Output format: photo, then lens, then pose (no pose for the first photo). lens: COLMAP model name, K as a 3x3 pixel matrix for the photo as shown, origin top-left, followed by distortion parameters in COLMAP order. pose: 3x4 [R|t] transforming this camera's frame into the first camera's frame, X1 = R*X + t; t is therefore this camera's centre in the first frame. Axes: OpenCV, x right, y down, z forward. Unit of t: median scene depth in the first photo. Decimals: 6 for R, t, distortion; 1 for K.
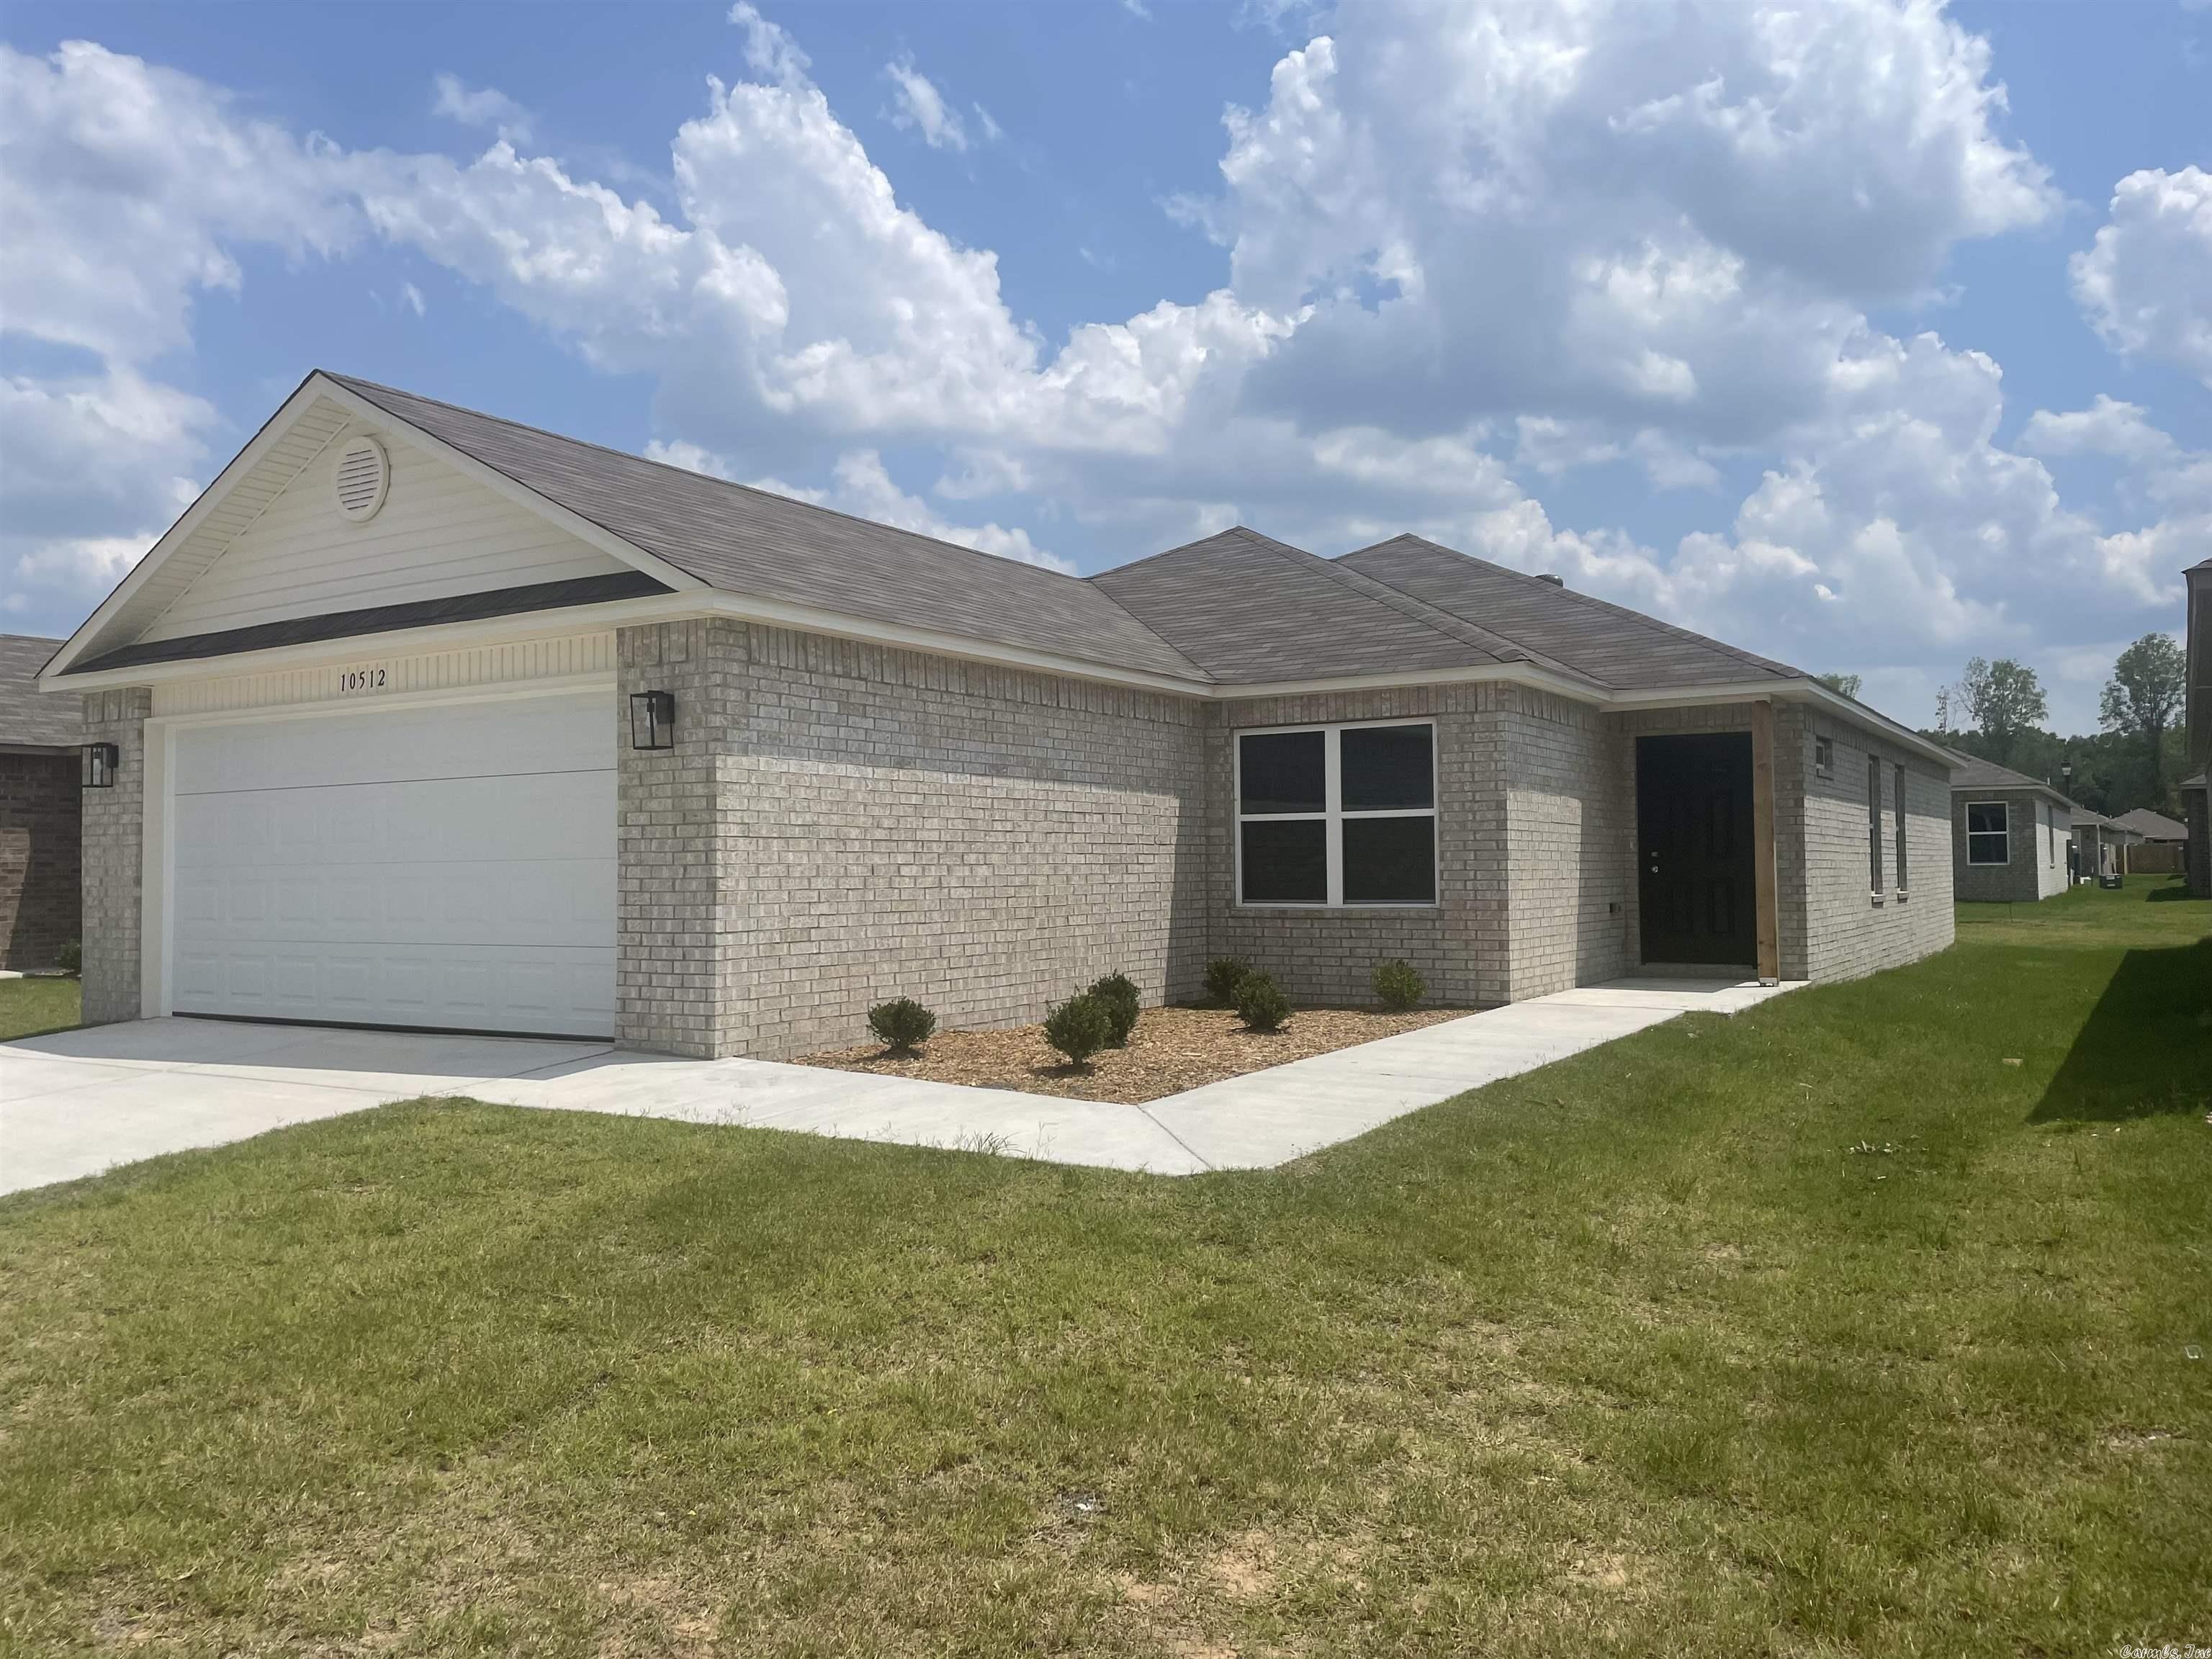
lens RADIAL K [[1681.5, 0, 1090.9], [0, 1681.5, 834.6], [0, 0, 1]] dist [0.069198, -0.088355]
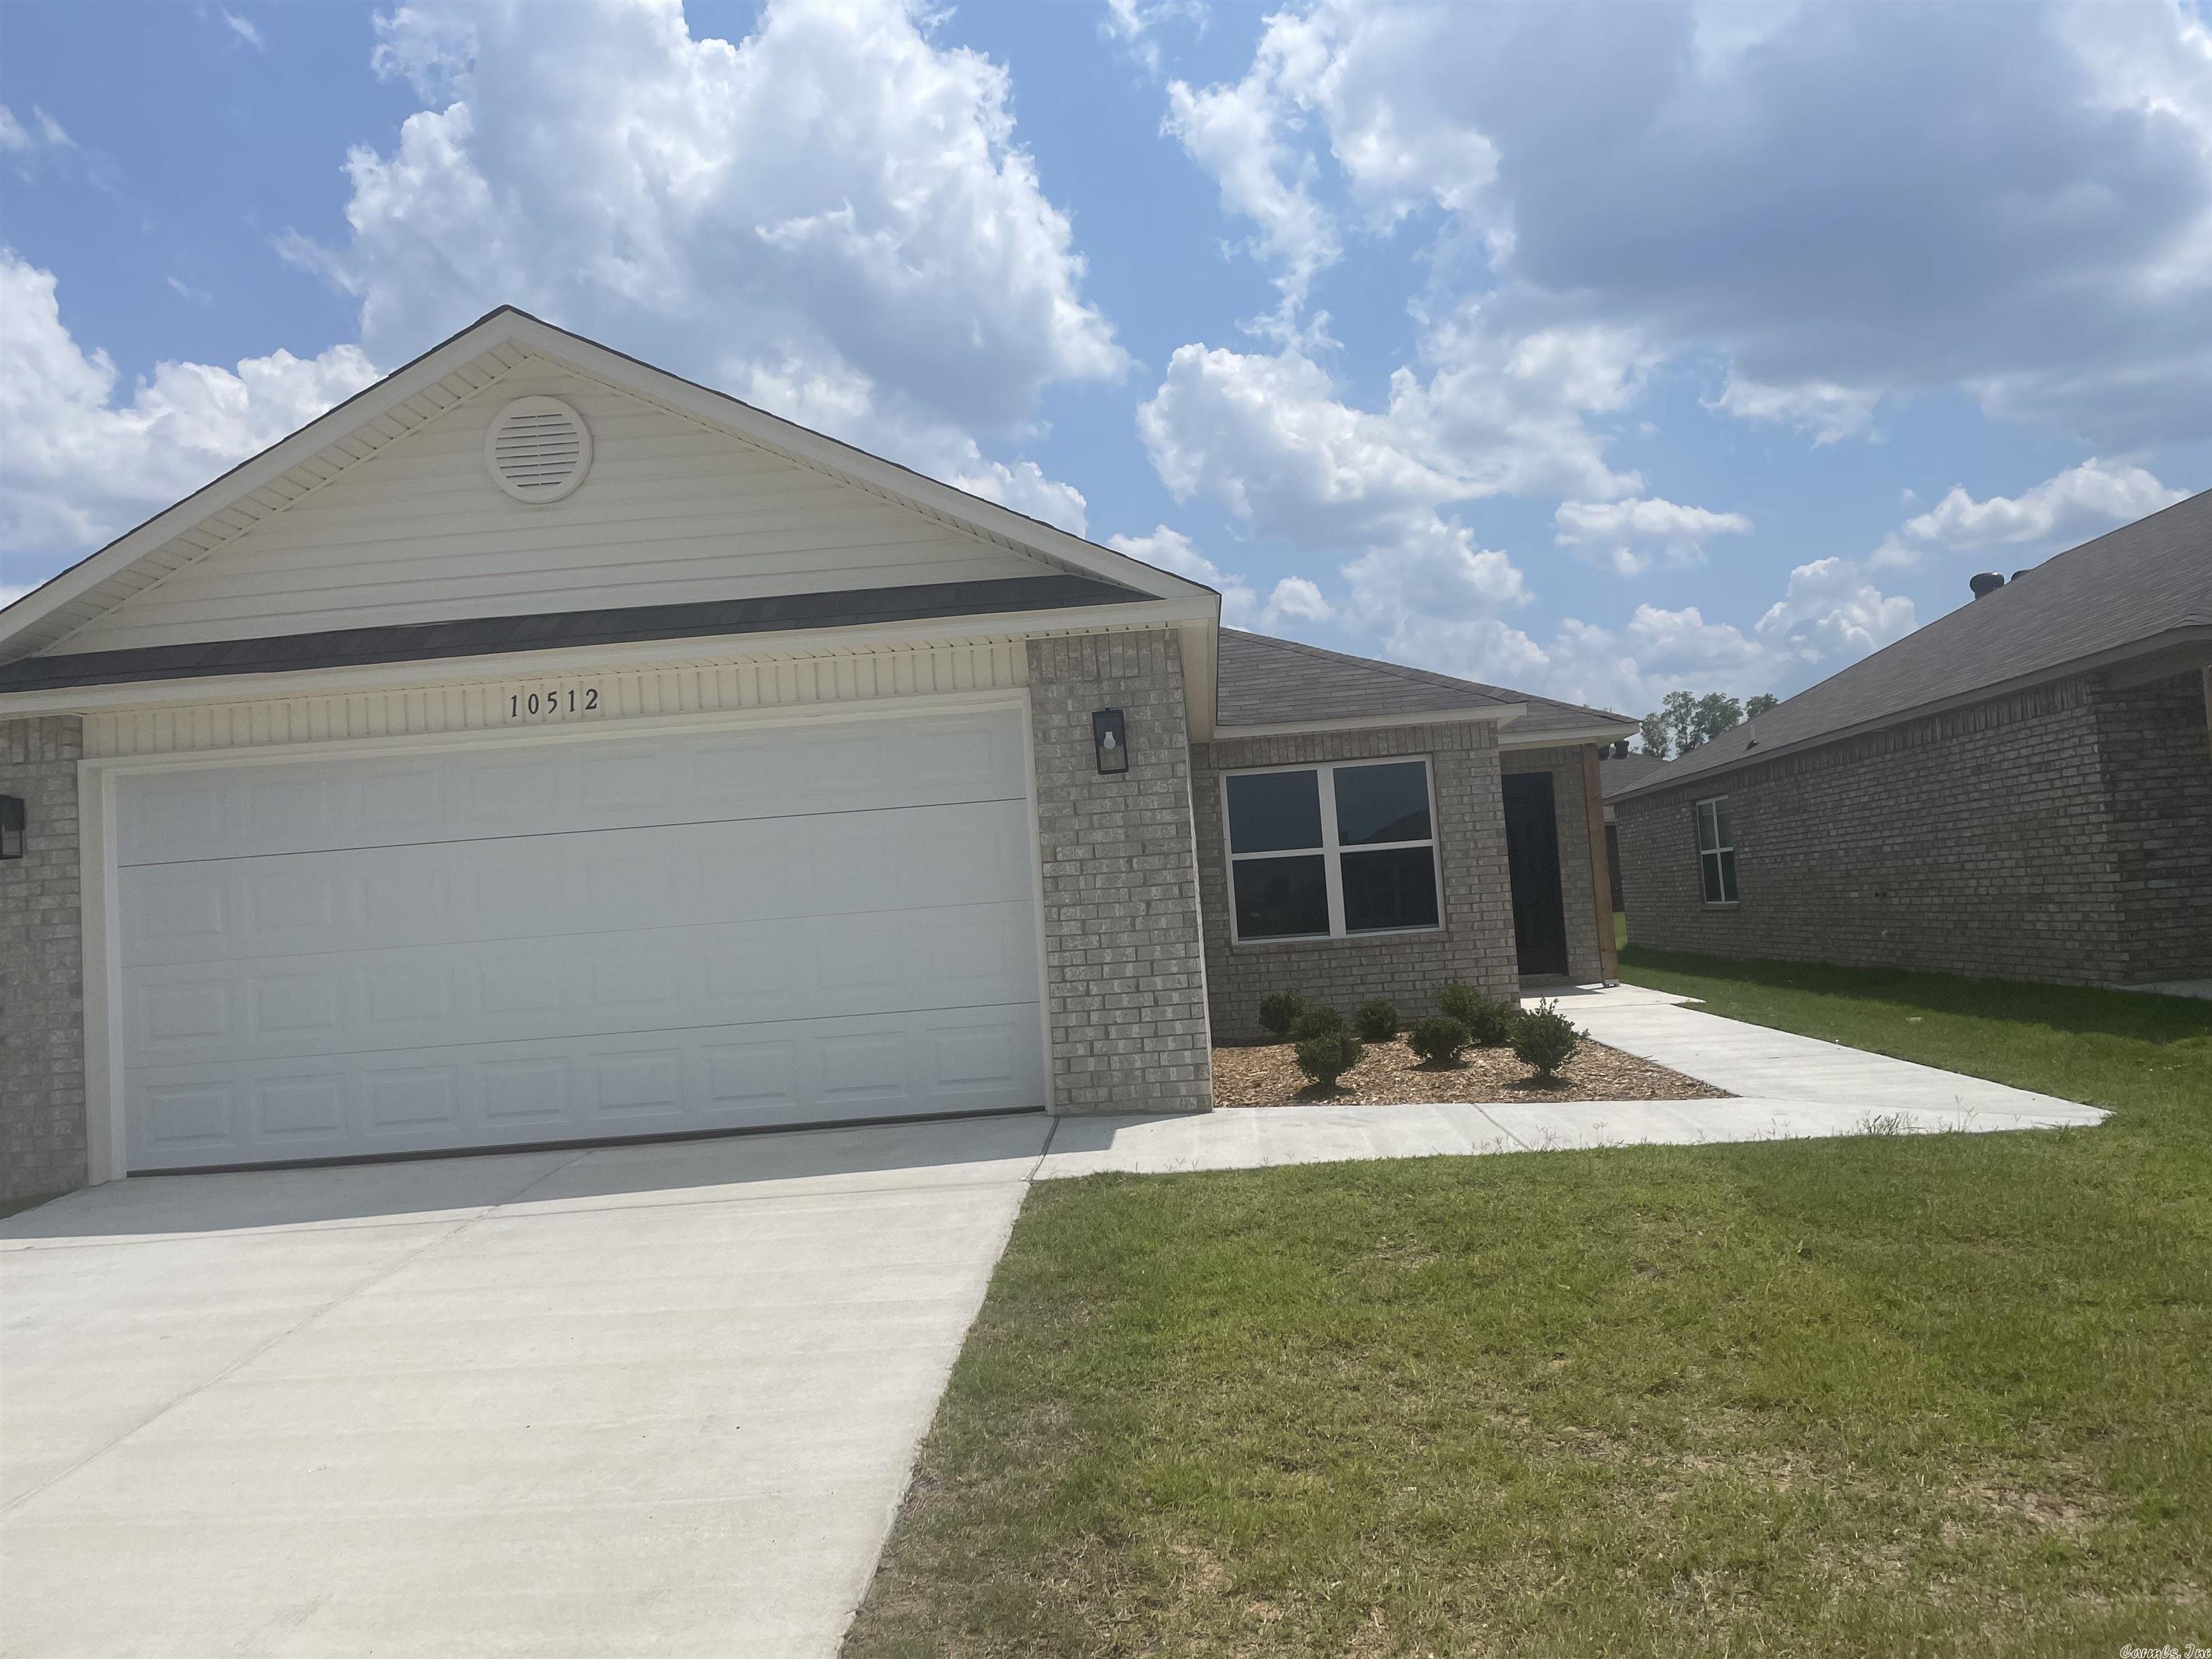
lens RADIAL K [[1681.5, 0, 1097.0], [0, 1681.5, 841.9], [0, 0, 1]] dist [0.069198, -0.088355]
pose [[0.866427, -0.028466, 0.498492, -0.502186], [0.052216, 0.998065, -0.033762, 0.011039], [-0.496567, 0.055281, 0.866236, 0.164379]]
